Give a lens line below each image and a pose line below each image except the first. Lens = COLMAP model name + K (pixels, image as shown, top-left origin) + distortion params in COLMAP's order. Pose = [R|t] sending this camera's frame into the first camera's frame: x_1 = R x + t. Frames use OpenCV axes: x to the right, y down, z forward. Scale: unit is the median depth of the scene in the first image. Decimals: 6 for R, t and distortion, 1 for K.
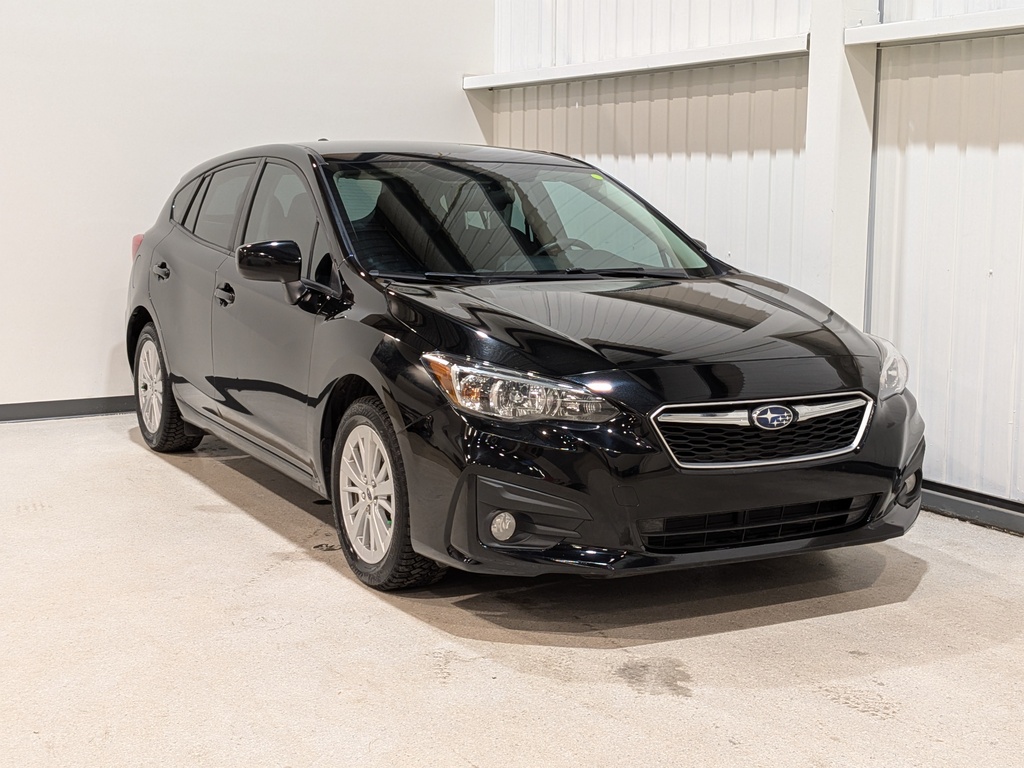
lens RADIAL K [[1461.2, 0, 477.3], [0, 1461.2, 385.1], [0, 0, 1]] dist [0.115544, -0.117923]
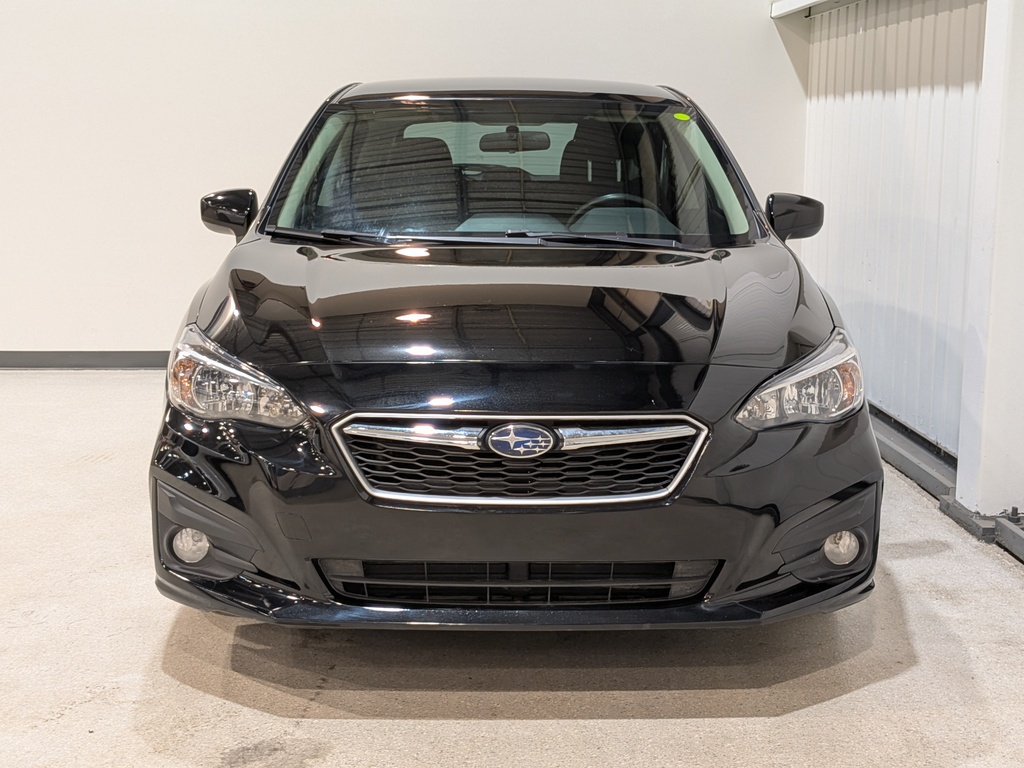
lens RADIAL K [[1461.2, 0, 477.3], [0, 1461.2, 385.1], [0, 0, 1]] dist [0.115544, -0.117923]
pose [[0.897887, 0.077739, -0.433308, 0.491103], [-0.063777, 0.996871, 0.046691, -0.038335], [0.435582, -0.014289, 0.900036, 0.330223]]
